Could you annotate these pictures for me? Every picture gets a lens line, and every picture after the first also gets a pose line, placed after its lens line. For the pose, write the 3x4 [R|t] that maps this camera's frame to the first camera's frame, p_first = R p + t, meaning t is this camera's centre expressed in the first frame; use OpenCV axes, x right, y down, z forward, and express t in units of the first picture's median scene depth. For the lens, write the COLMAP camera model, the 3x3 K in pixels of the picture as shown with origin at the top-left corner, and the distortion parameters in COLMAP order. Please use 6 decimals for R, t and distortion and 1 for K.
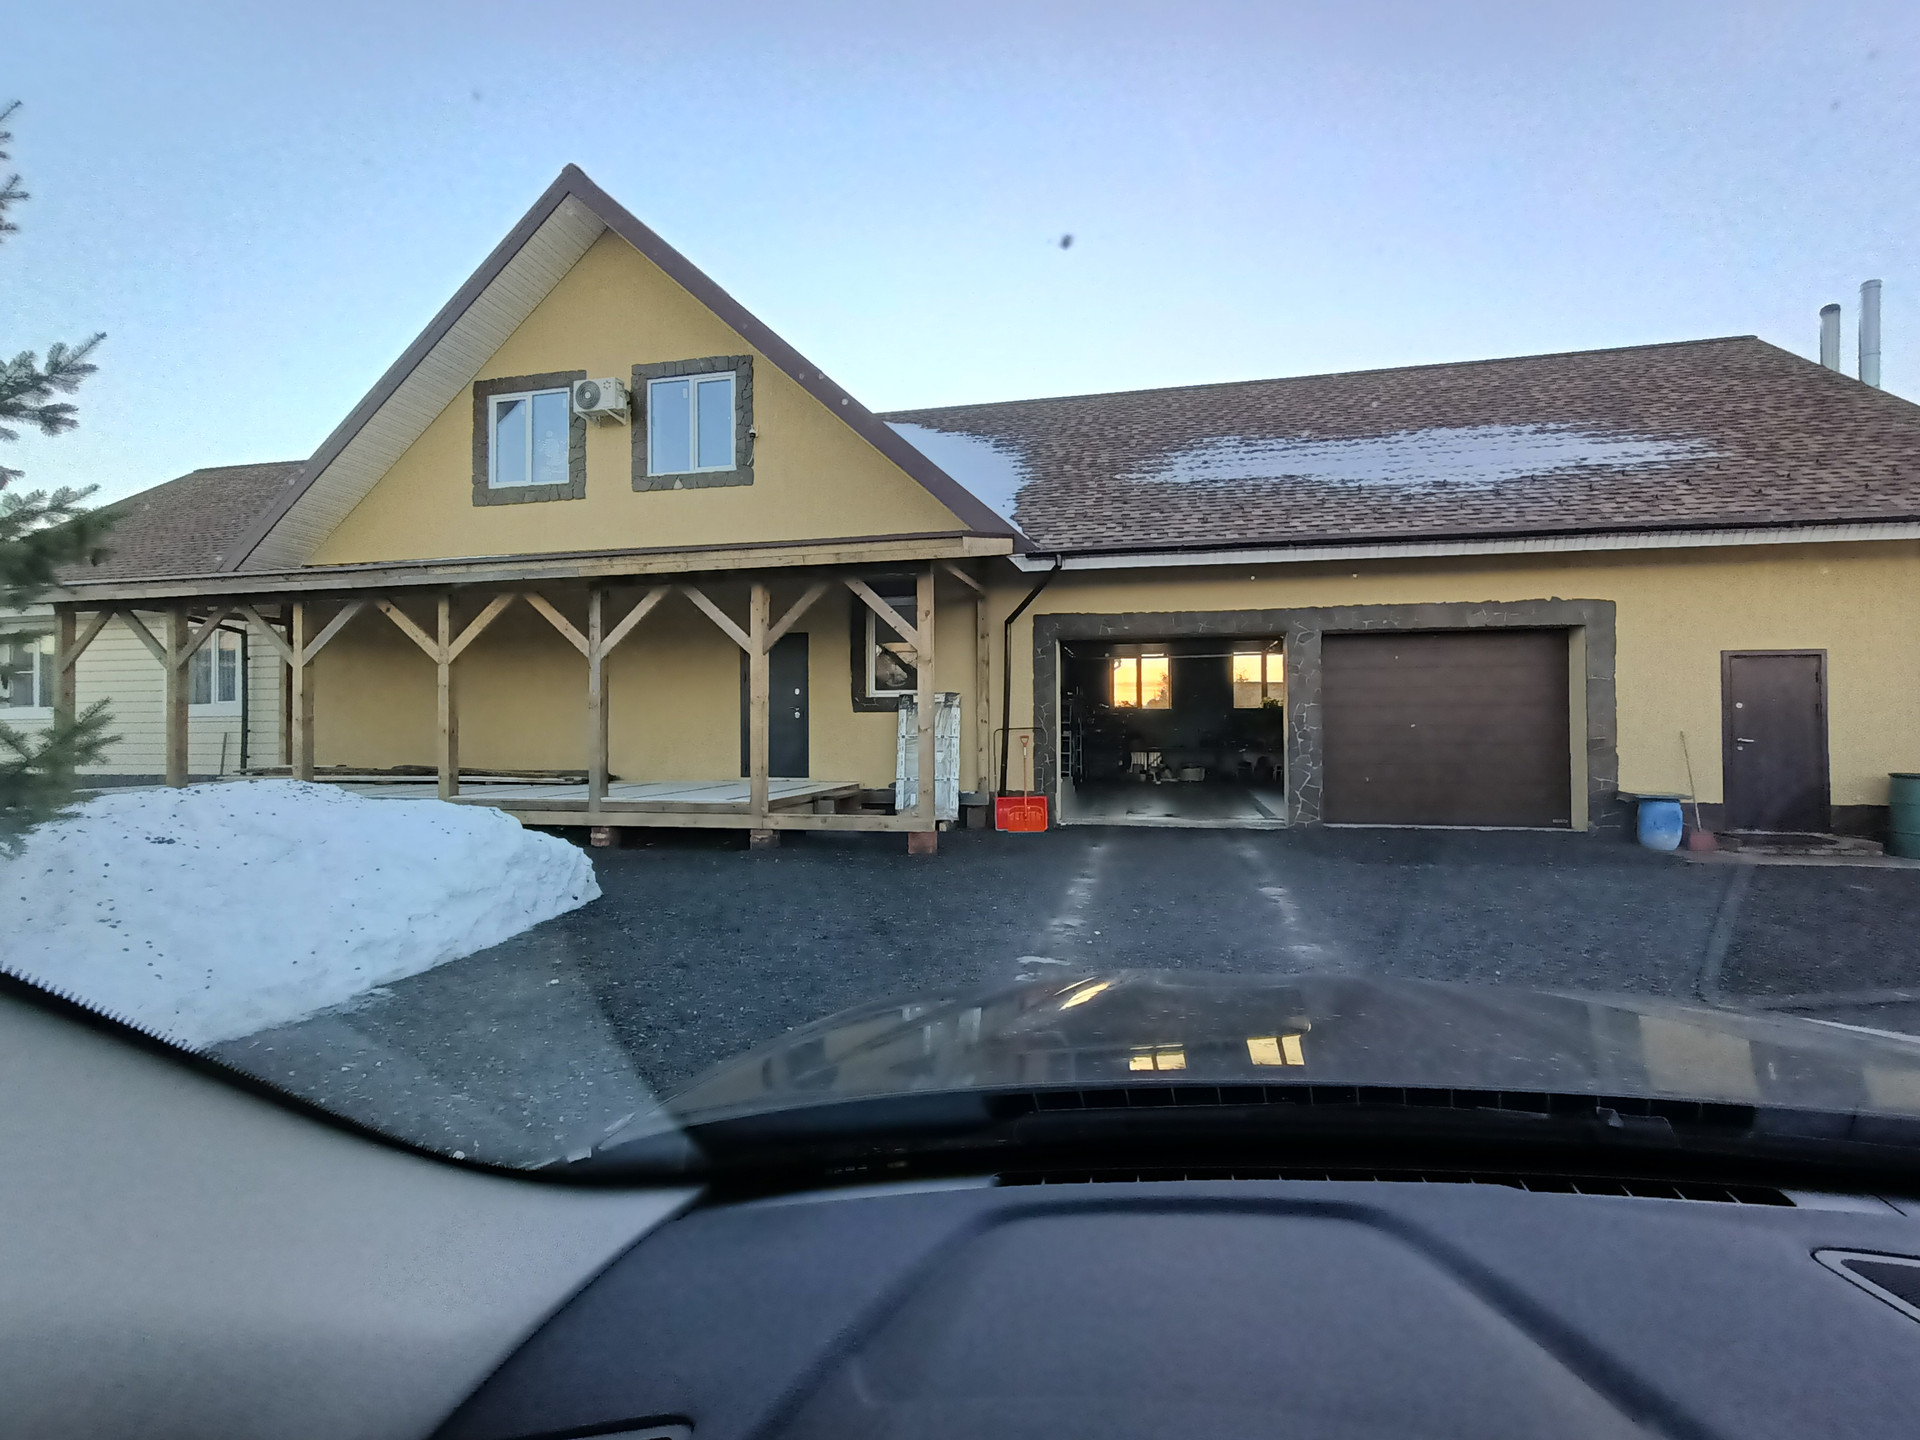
lens RADIAL K [[869.7, 0, 954.4], [0, 869.7, 722.8], [0, 0, 1]] dist [0.001609, 0.001925]
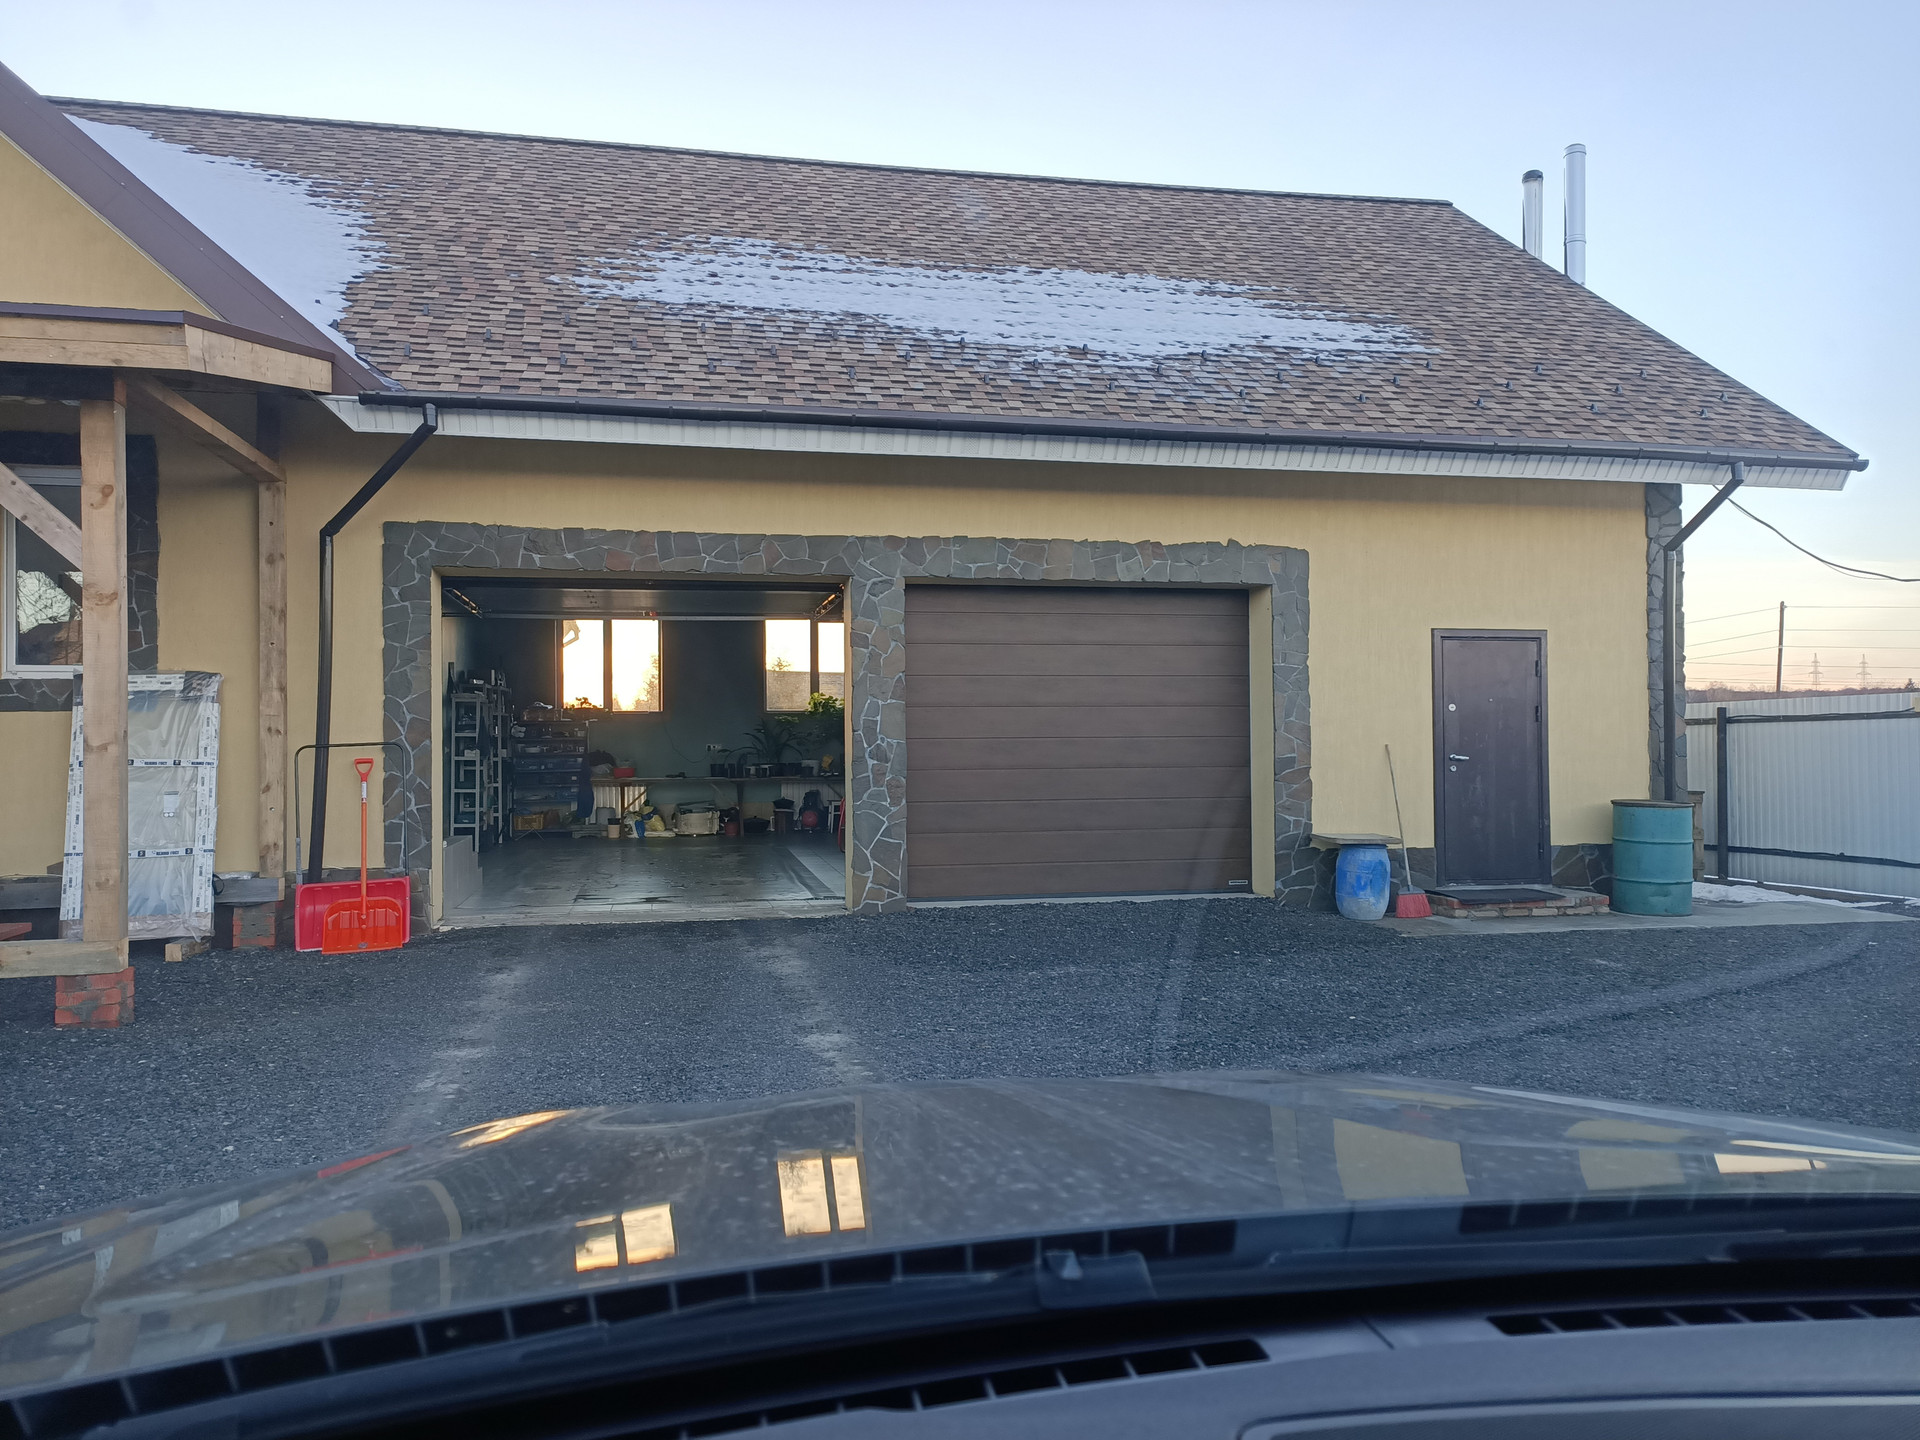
lens RADIAL K [[1302.2, 0, 964.4], [0, 1302.2, 732.7], [0, 0, 1]] dist [0.051612, 0.000687]
pose [[0.898722, 0.001749, 0.438514, 0.067809], [0.000959, 0.999982, -0.005953, 0.005050], [-0.438517, 0.005771, 0.898704, 0.180443]]
